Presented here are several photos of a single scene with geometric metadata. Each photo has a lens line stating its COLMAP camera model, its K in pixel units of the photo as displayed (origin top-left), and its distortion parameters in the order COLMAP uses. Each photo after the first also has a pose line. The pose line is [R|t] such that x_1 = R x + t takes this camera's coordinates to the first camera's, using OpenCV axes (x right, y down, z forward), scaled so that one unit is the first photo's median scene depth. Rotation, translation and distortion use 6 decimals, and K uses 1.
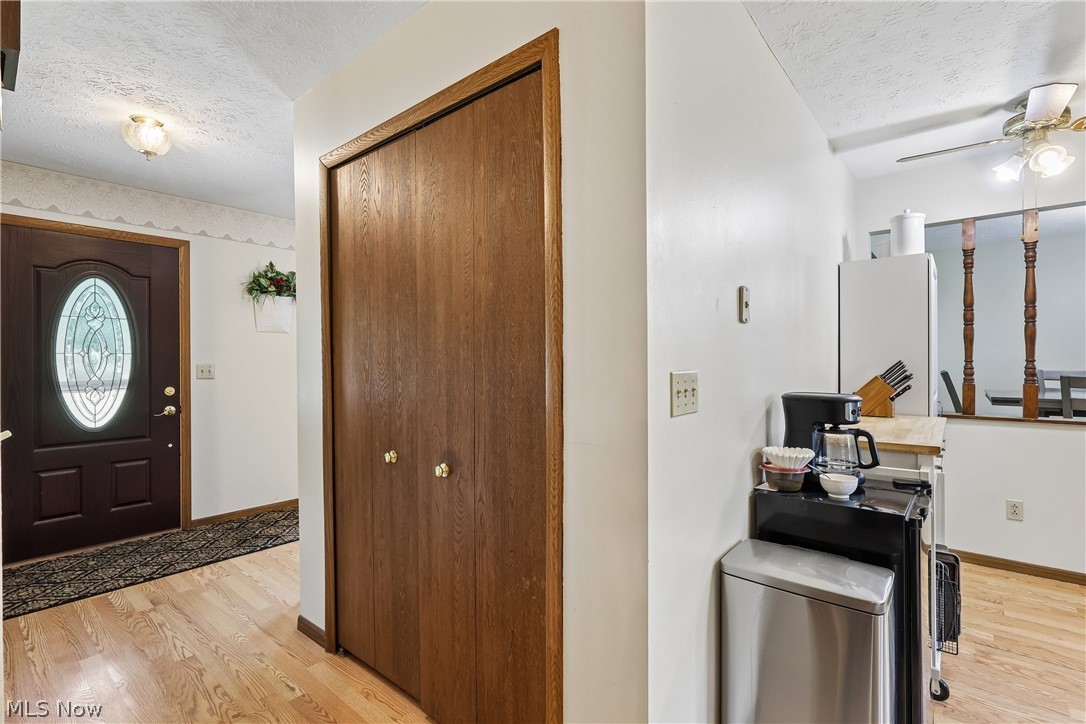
lens RADIAL K [[501.2, 0, 545.9], [0, 501.2, 361.7], [0, 0, 1]] dist [-0.003489, 0.001540]
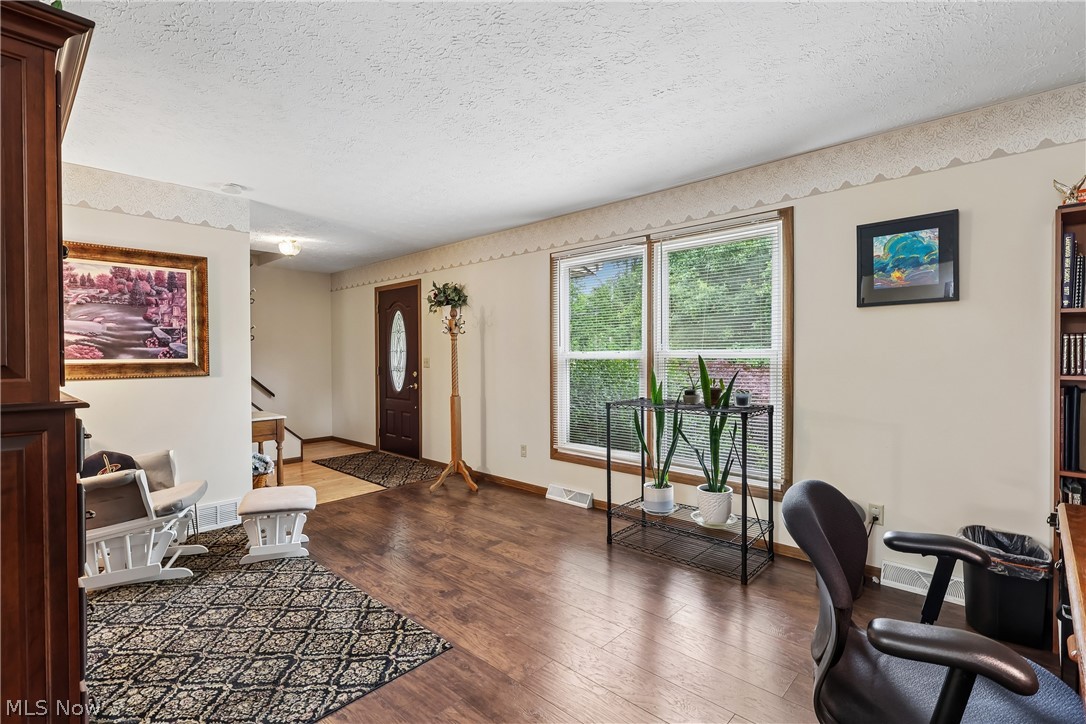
lens RADIAL K [[501.2, 0, 540.5], [0, 501.2, 359.0], [0, 0, 1]] dist [-0.003489, 0.001540]
pose [[-0.054074, 0.011931, -0.998466, 1.433555], [-0.002179, 0.999925, 0.012066, -0.017778], [0.998535, 0.002828, -0.054044, 2.512630]]
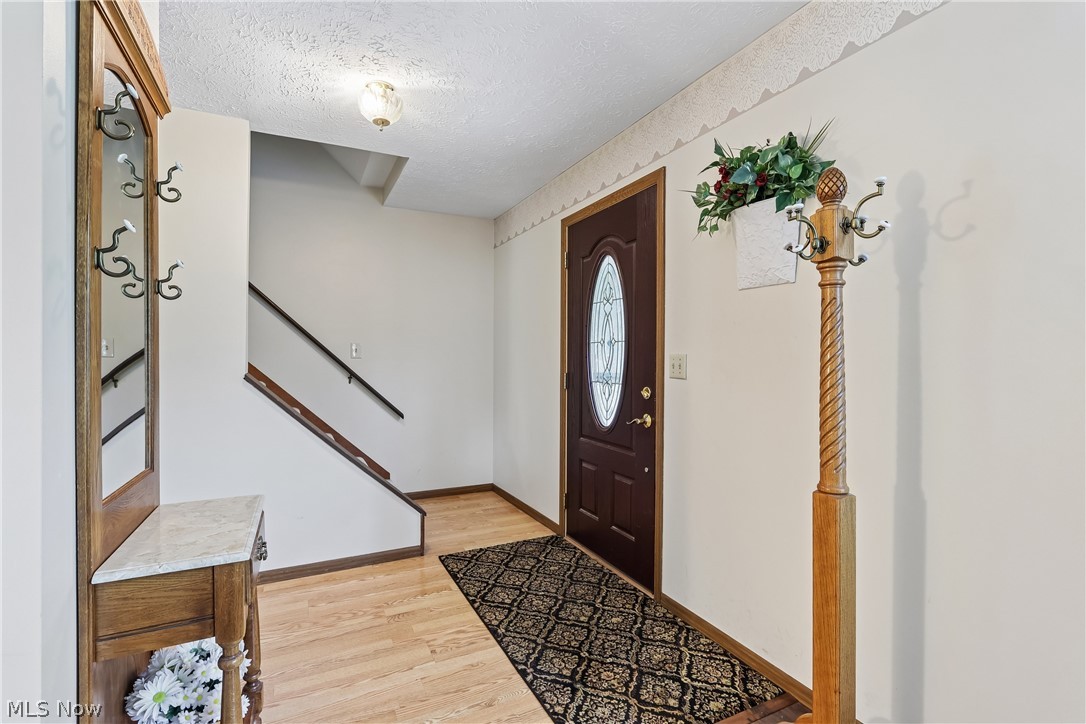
lens RADIAL K [[501.2, 0, 544.0], [0, 501.2, 362.4], [0, 0, 1]] dist [-0.003489, 0.001540]
pose [[-0.402659, 0.007272, -0.915321, -0.080313], [-0.012052, 0.999840, 0.013245, 0.014330], [0.915271, 0.016364, -0.402507, 1.934494]]
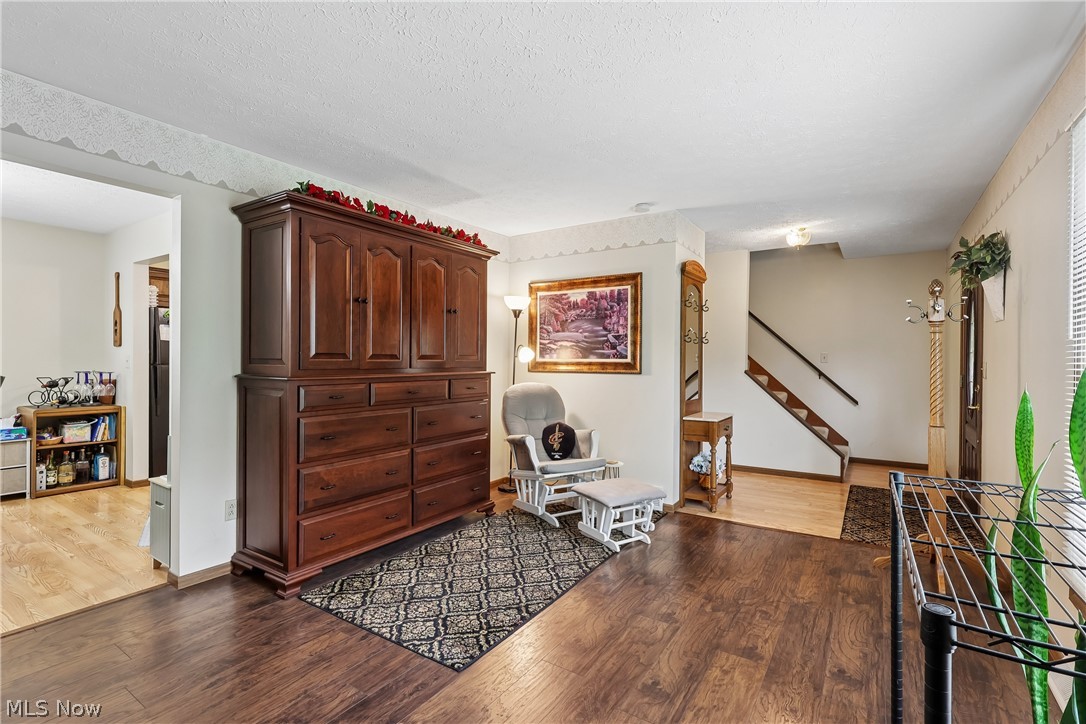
lens RADIAL K [[501.2, 0, 548.0], [0, 501.2, 360.7], [0, 0, 1]] dist [-0.003489, 0.001540]
pose [[-0.993108, -0.000574, -0.117204, 0.402748], [-0.002119, 0.999912, 0.013059, -0.015367], [0.117186, 0.013218, -0.993022, 3.208394]]
